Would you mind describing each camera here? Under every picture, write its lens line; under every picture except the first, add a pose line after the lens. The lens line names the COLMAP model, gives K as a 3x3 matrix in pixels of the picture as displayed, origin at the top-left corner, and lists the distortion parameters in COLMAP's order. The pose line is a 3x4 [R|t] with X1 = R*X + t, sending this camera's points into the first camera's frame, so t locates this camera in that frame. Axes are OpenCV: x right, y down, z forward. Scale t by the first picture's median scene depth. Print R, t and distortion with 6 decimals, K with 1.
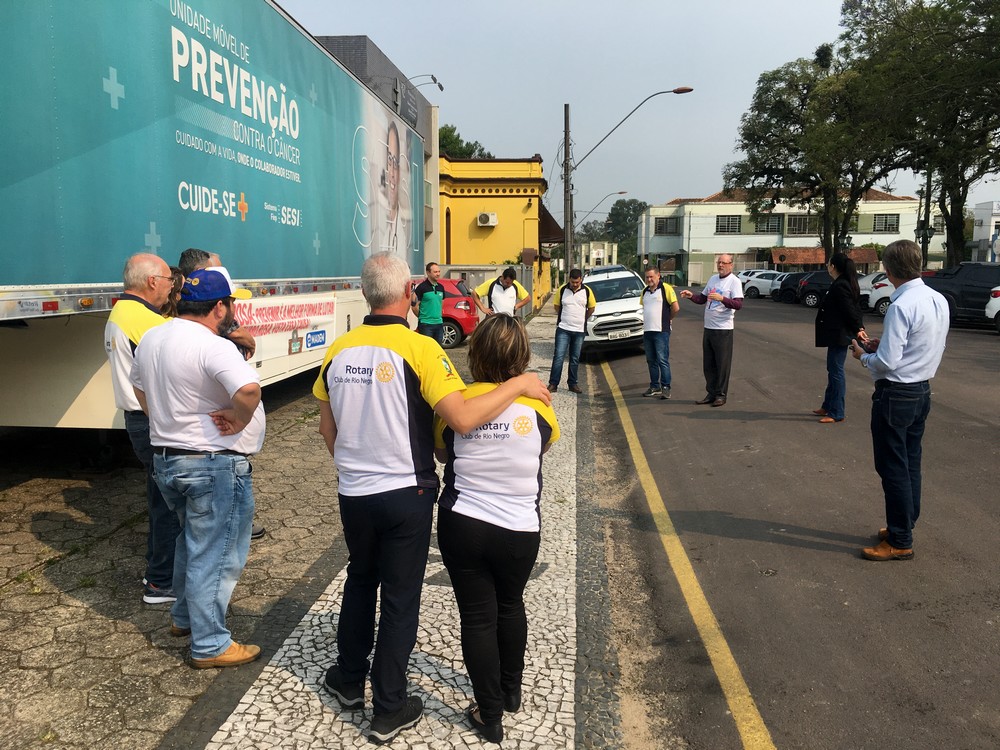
lens RADIAL K [[893.1, 0, 502.1], [0, 893.1, 374.1], [0, 0, 1]] dist [0.064038, -0.050182]
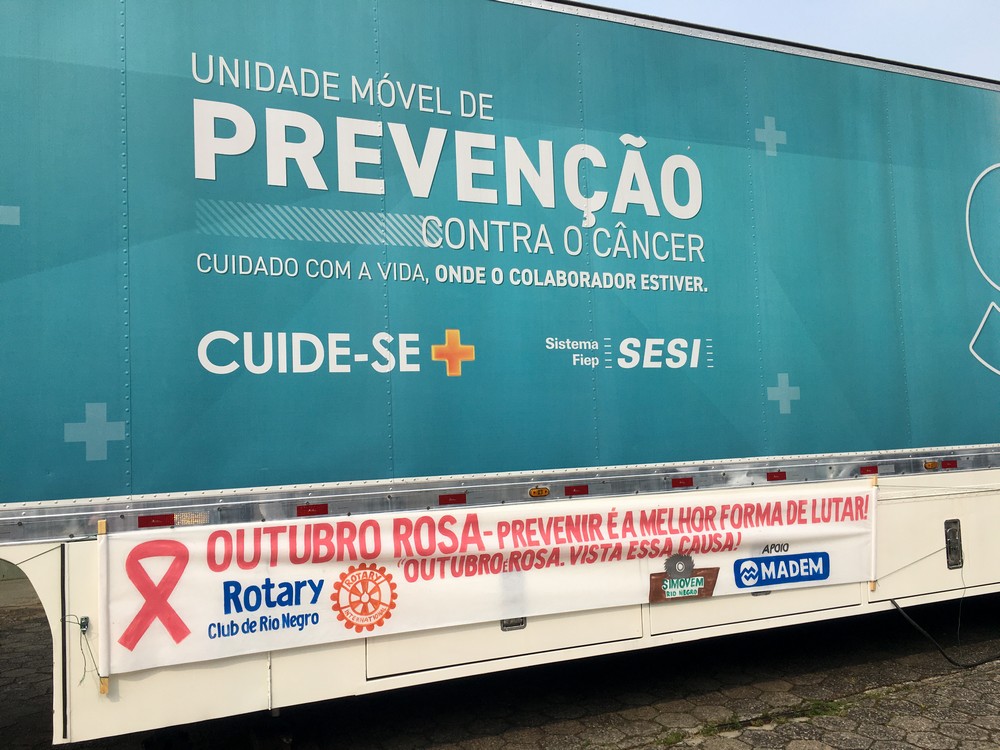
lens RADIAL K [[893.1, 0, 505.5], [0, 893.1, 375.5], [0, 0, 1]] dist [0.064038, -0.050182]
pose [[0.486069, -0.081982, -0.870067, 0.237979], [-0.057157, 0.990476, -0.125259, -0.097406], [0.872049, 0.110615, 0.476754, 0.738933]]
